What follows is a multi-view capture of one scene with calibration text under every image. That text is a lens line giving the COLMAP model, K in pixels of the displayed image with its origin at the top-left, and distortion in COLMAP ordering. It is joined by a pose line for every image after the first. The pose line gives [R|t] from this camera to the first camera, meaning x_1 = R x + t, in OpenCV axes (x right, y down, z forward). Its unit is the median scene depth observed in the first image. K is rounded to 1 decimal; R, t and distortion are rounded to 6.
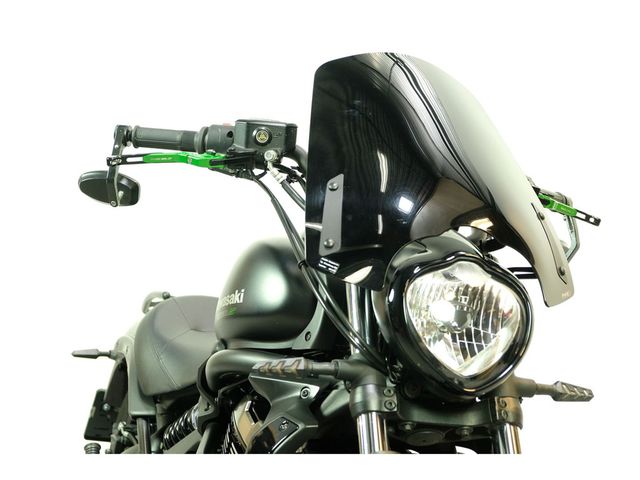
lens RADIAL K [[1183.2, 0, 320.0], [0, 1183.2, 240.0], [0, 0, 1]] dist [-0.033133, -0.093844]
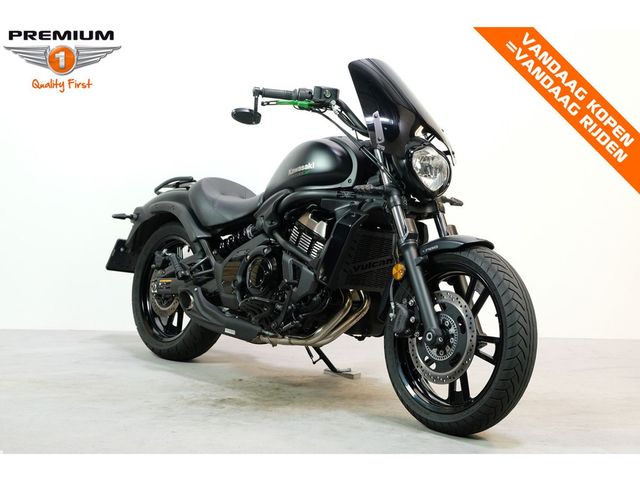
lens RADIAL K [[1033.6, 0, 320.0], [0, 1033.6, 240.0], [0, 0, 1]] dist [-0.003069, 0.111580]
pose [[0.944833, -0.021480, 0.326847, -0.710339], [0.002708, 0.998326, 0.057781, 0.076857], [-0.327541, -0.053708, 0.943309, -0.880226]]
